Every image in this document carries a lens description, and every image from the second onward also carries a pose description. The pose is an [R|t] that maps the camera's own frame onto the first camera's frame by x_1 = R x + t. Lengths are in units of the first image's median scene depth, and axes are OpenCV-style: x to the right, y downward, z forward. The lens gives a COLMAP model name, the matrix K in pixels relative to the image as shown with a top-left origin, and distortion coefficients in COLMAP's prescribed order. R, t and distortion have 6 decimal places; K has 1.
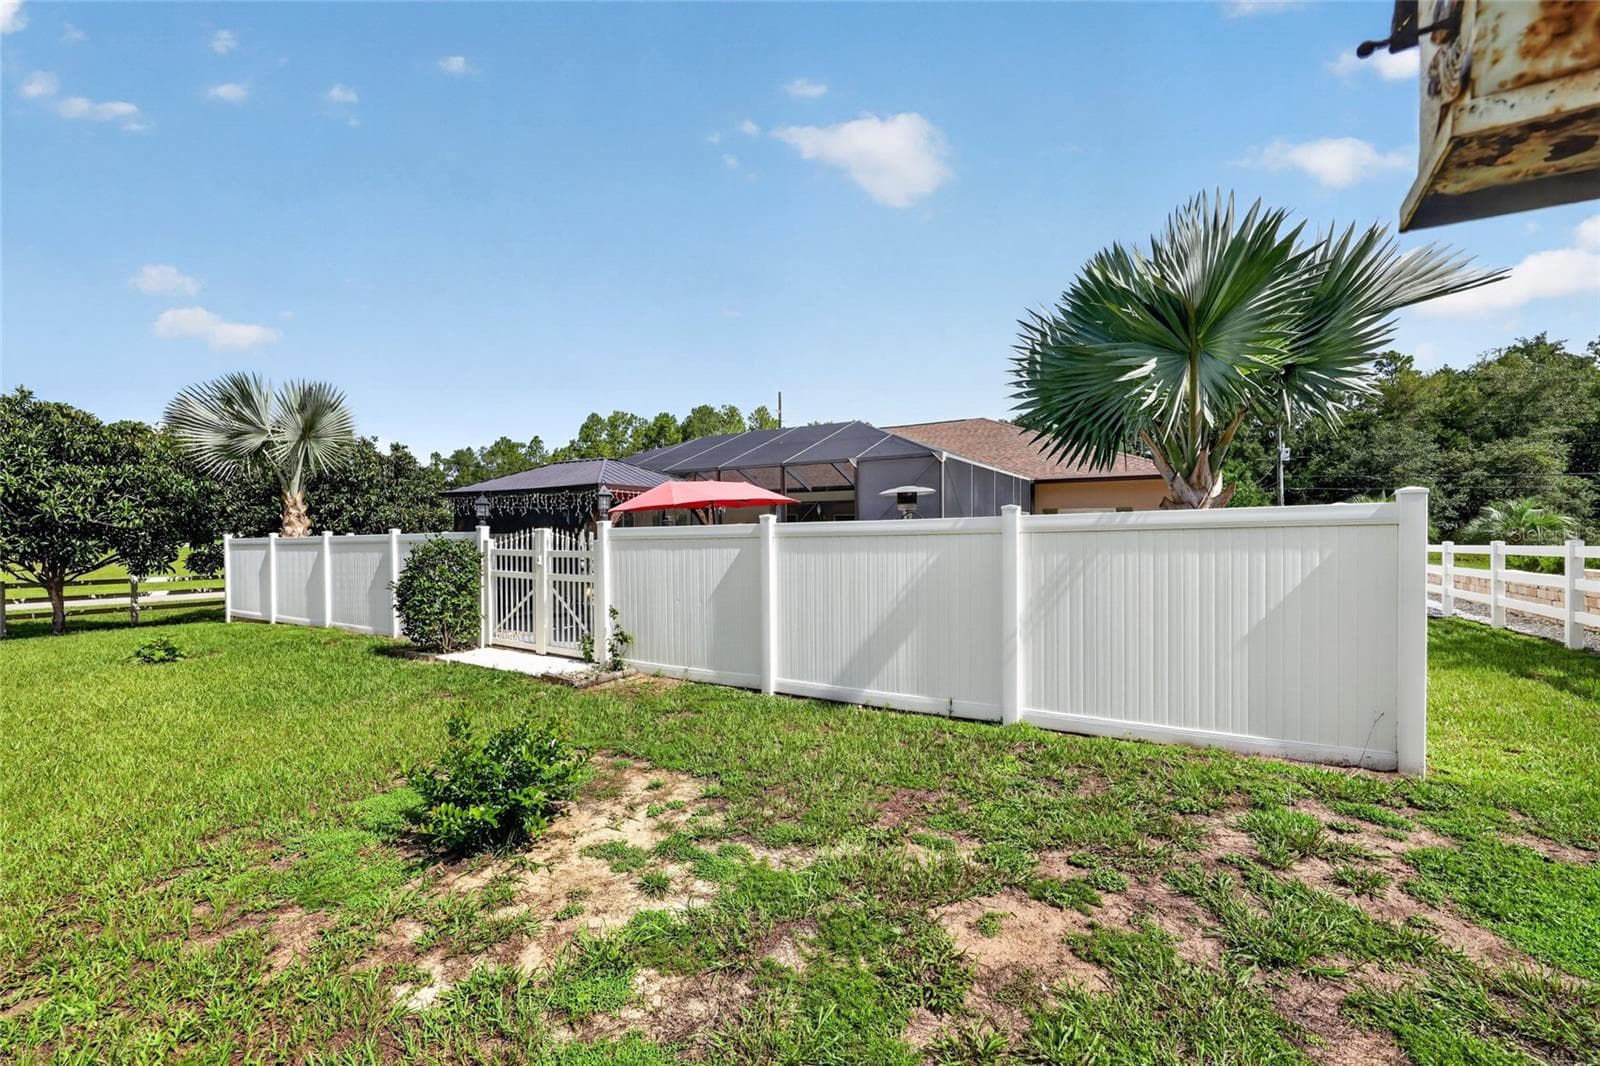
lens RADIAL K [[636.5, 0, 800.0], [0, 636.5, 533.0], [0, 0, 1]] dist [-0.000756, 0.000080]
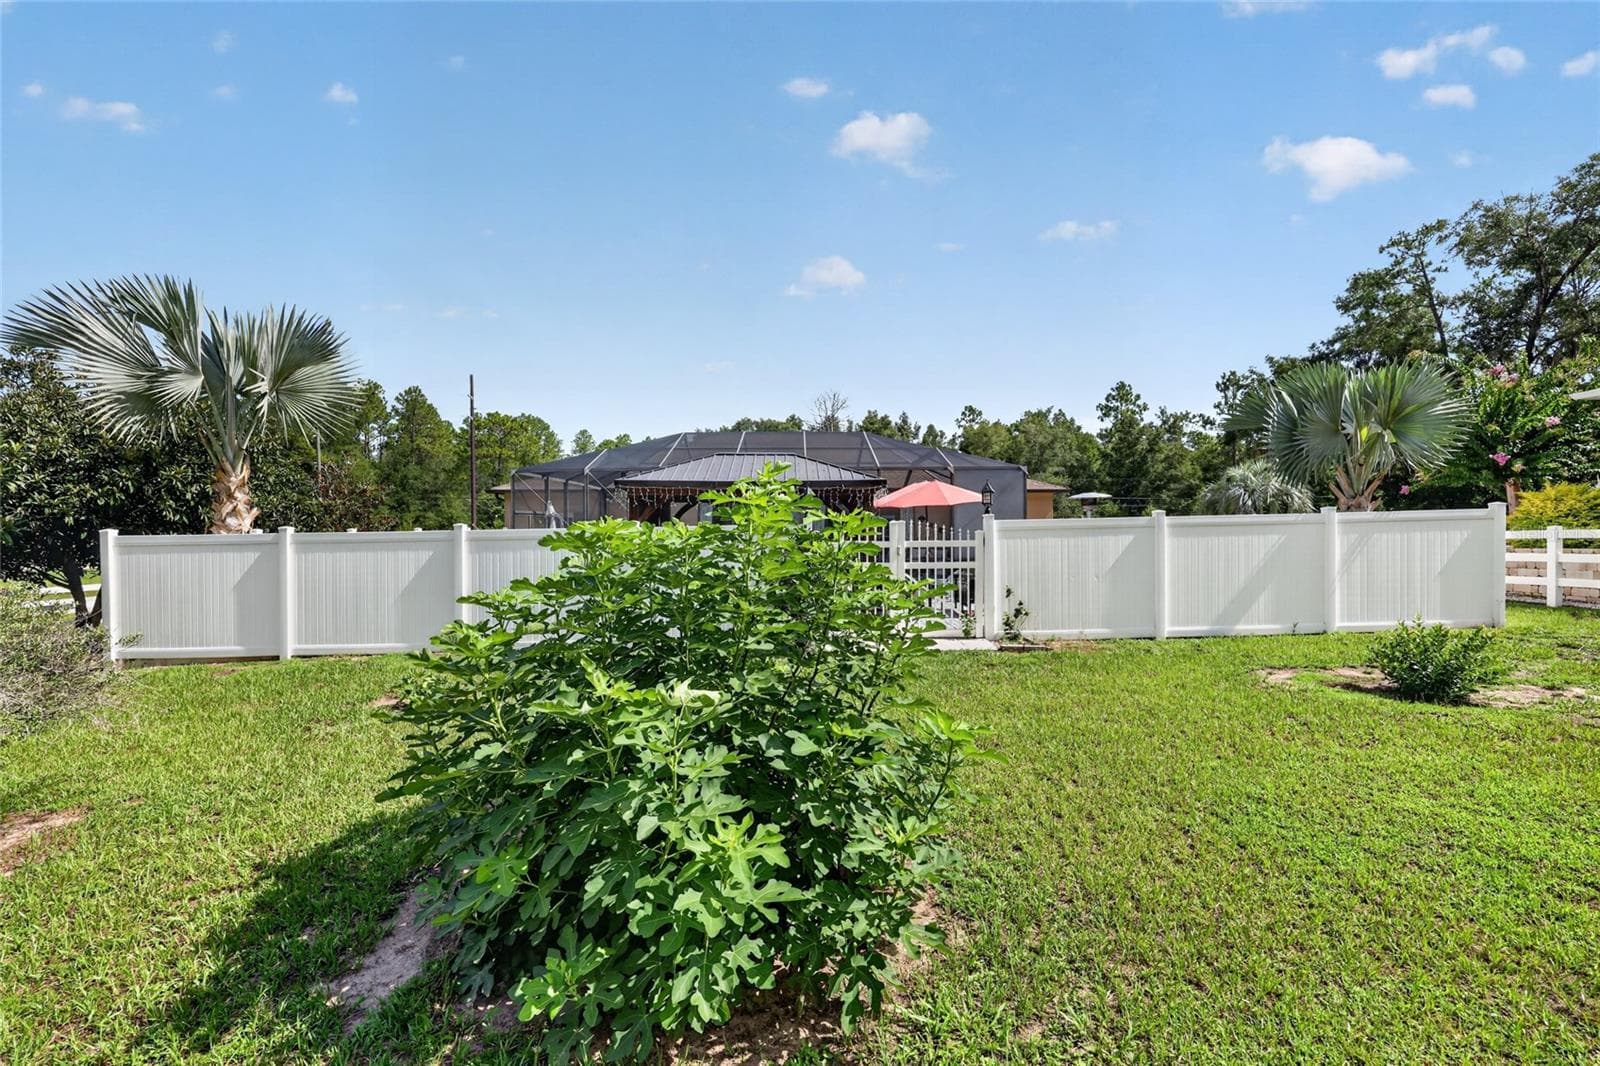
lens RADIAL K [[636.5, 0, 800.0], [0, 636.5, 533.0], [0, 0, 1]] dist [-0.000756, 0.000080]
pose [[0.843443, -0.000470, 0.537219, -1.259741], [0.004837, 0.999966, -0.006718, 0.022323], [-0.537197, 0.008265, 0.843416, 0.214285]]
